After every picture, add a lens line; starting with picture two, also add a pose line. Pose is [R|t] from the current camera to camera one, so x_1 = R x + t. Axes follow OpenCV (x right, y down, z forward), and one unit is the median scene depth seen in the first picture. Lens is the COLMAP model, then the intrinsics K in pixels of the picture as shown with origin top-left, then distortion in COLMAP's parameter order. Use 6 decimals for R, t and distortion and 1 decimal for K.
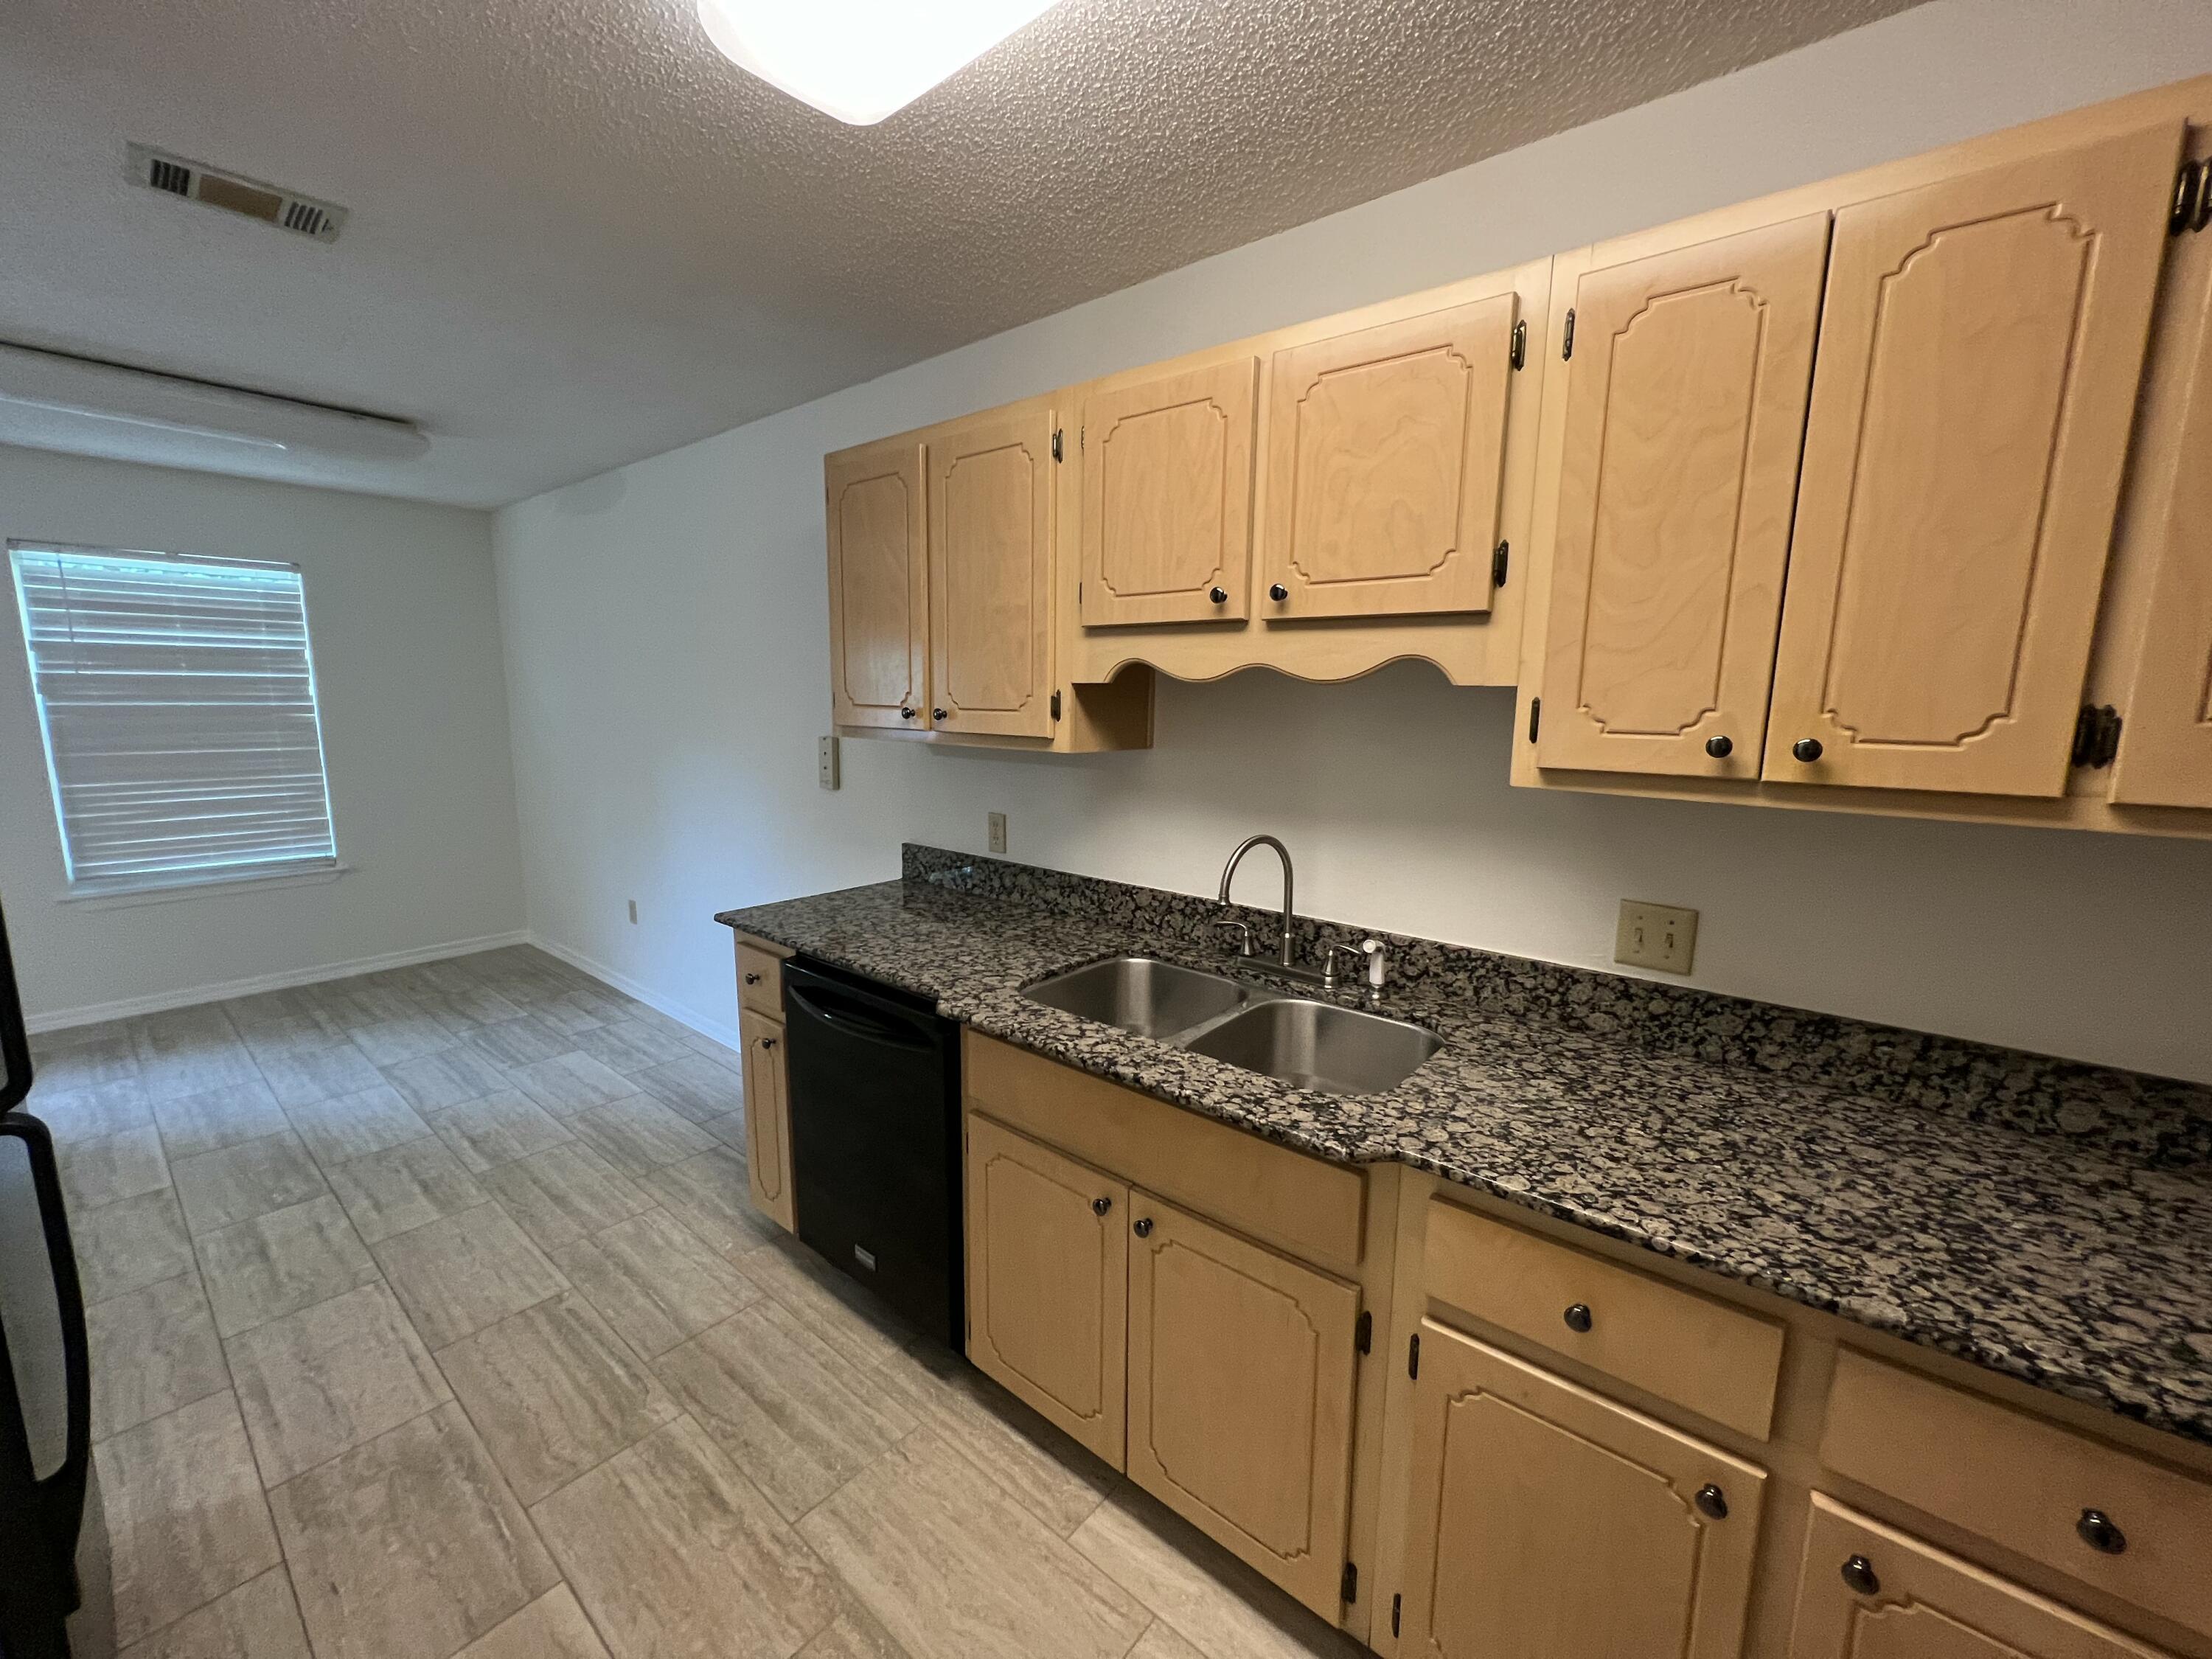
lens RADIAL K [[886.4, 0, 1107.4], [0, 886.4, 832.6], [0, 0, 1]] dist [-0.000571, 0.000346]
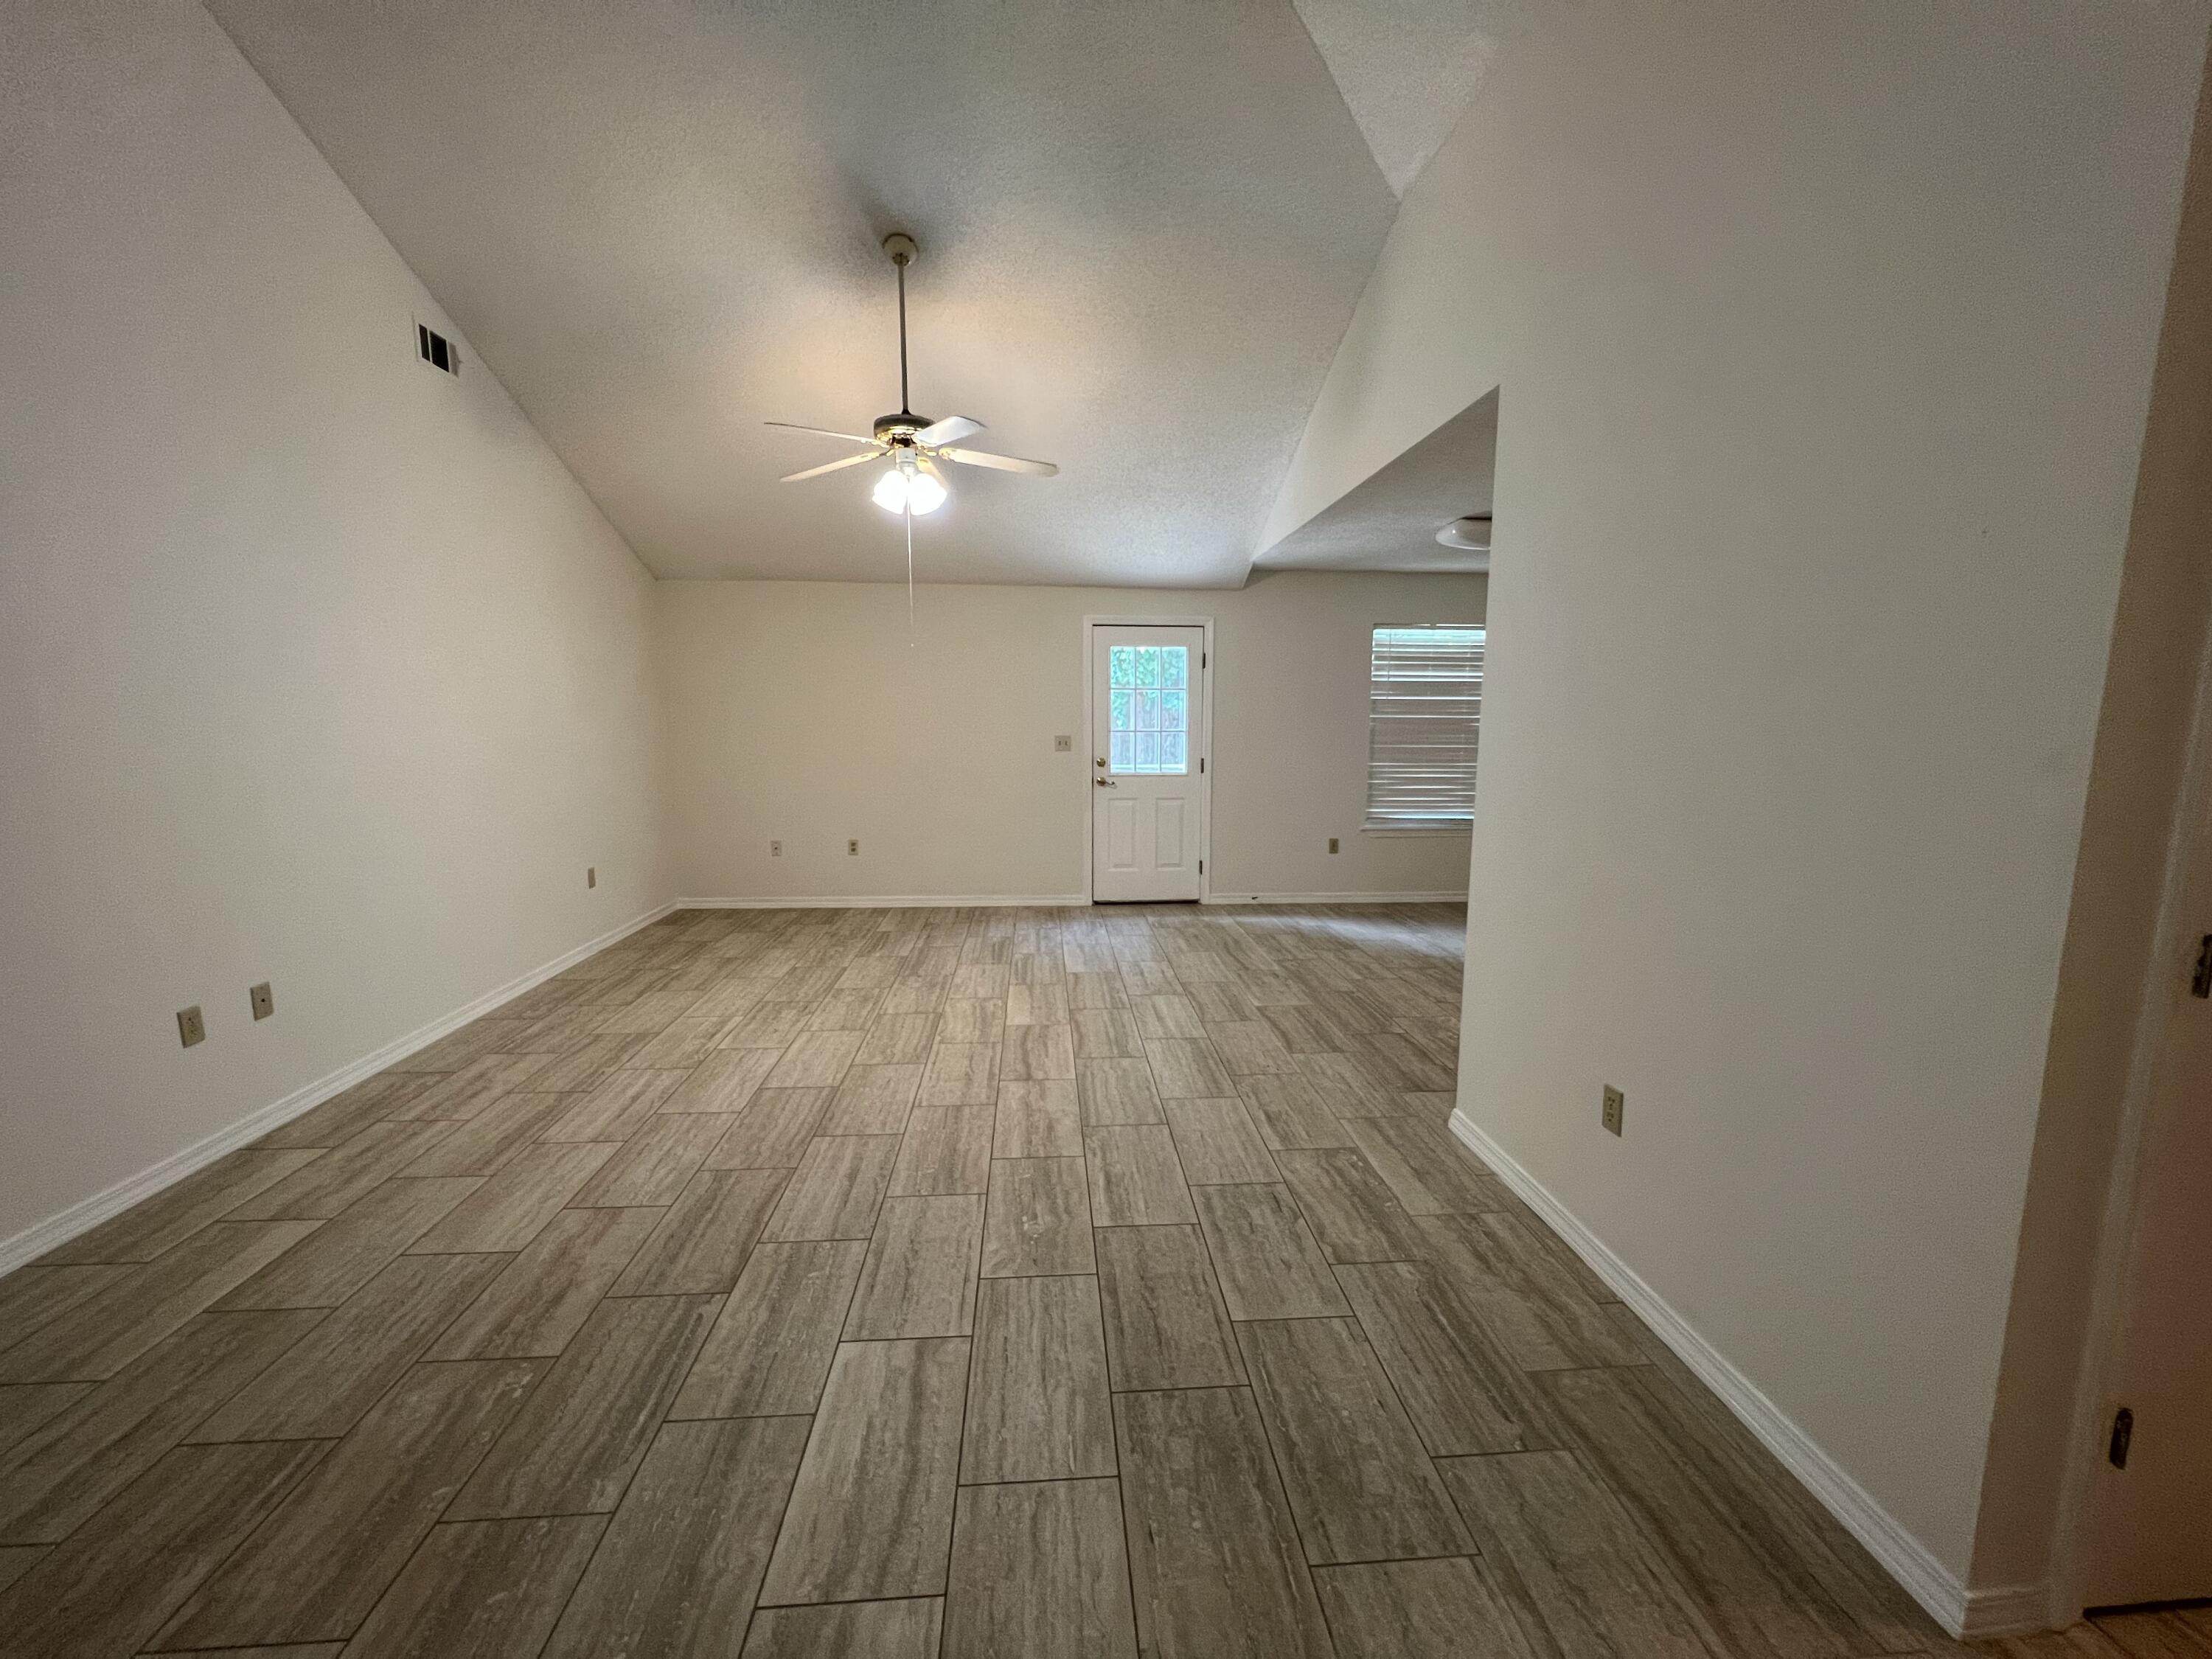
lens RADIAL K [[886.4, 0, 1104.4], [0, 886.4, 832.9], [0, 0, 1]] dist [-0.000571, 0.000346]
pose [[0.696236, 0.089318, -0.712234, -0.756805], [-0.109646, 0.993818, 0.017447, 0.281927], [0.709389, 0.065947, 0.701725, -1.487429]]
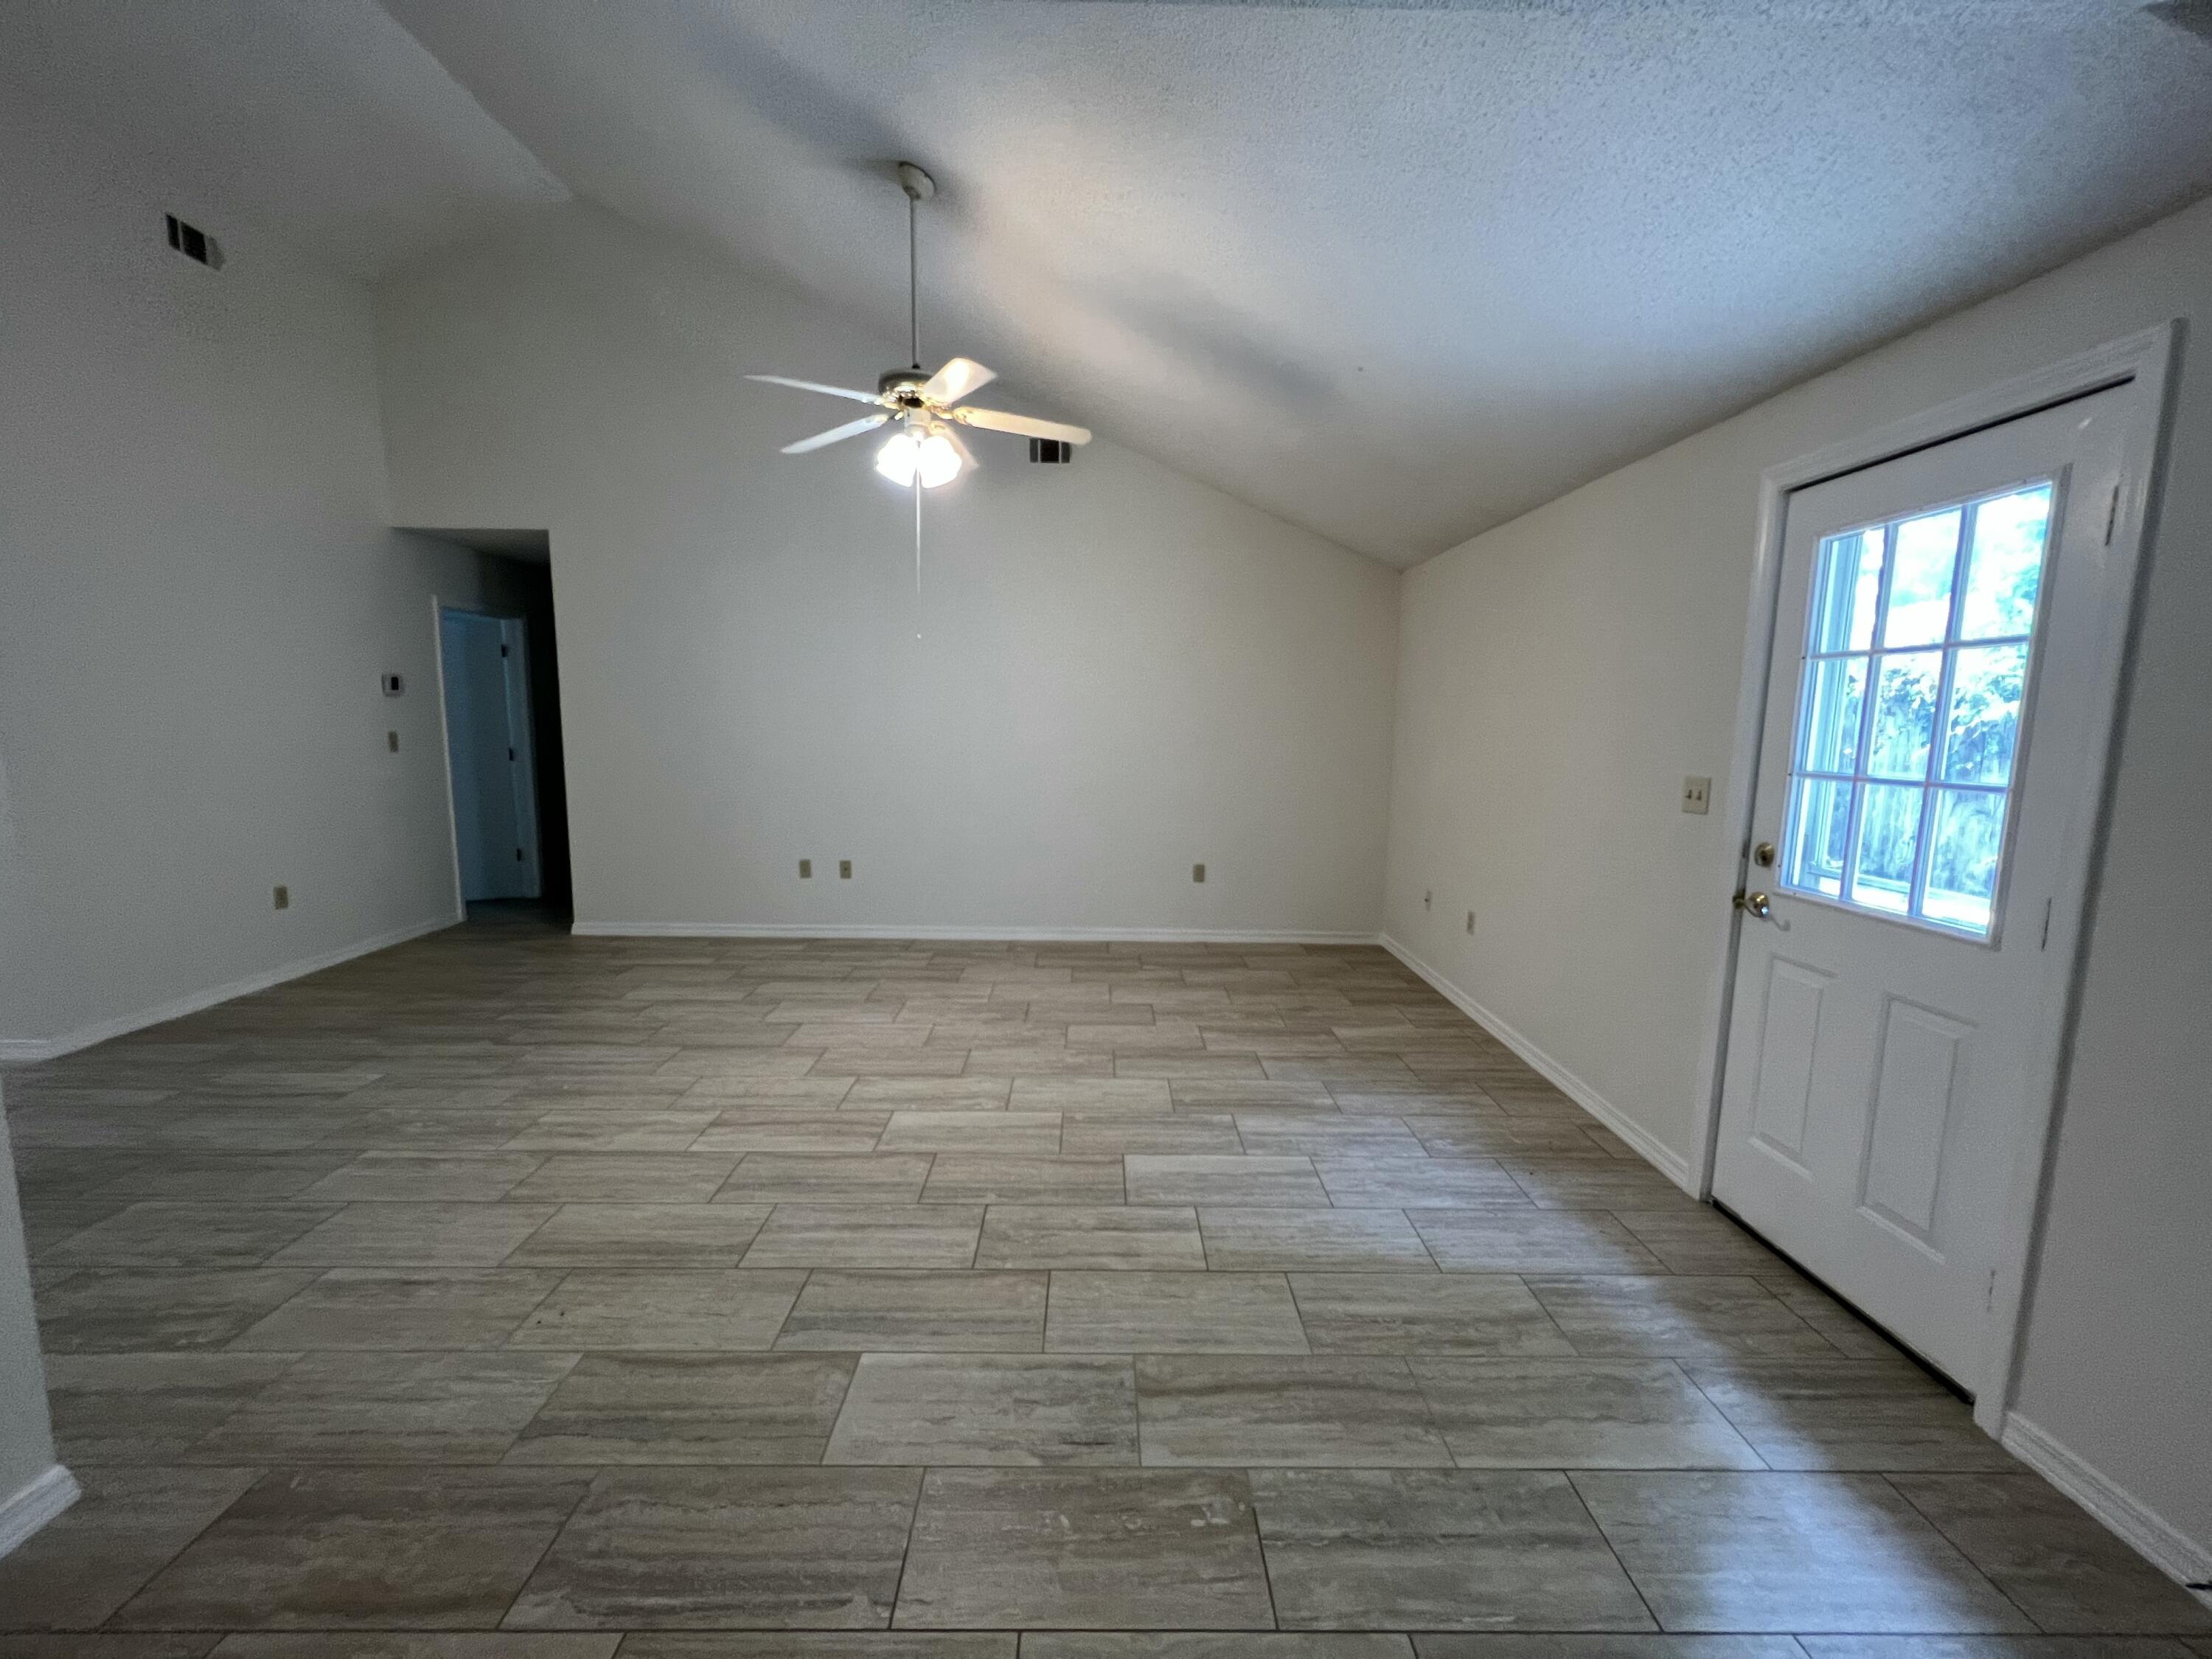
lens RADIAL K [[886.4, 0, 1111.6], [0, 886.4, 832.3], [0, 0, 1]] dist [-0.000571, 0.000346]
pose [[-0.759592, 0.060759, -0.647555, -1.909700], [-0.124761, 0.963526, 0.236753, -0.260962], [0.638322, 0.260625, -0.724307, 1.933910]]
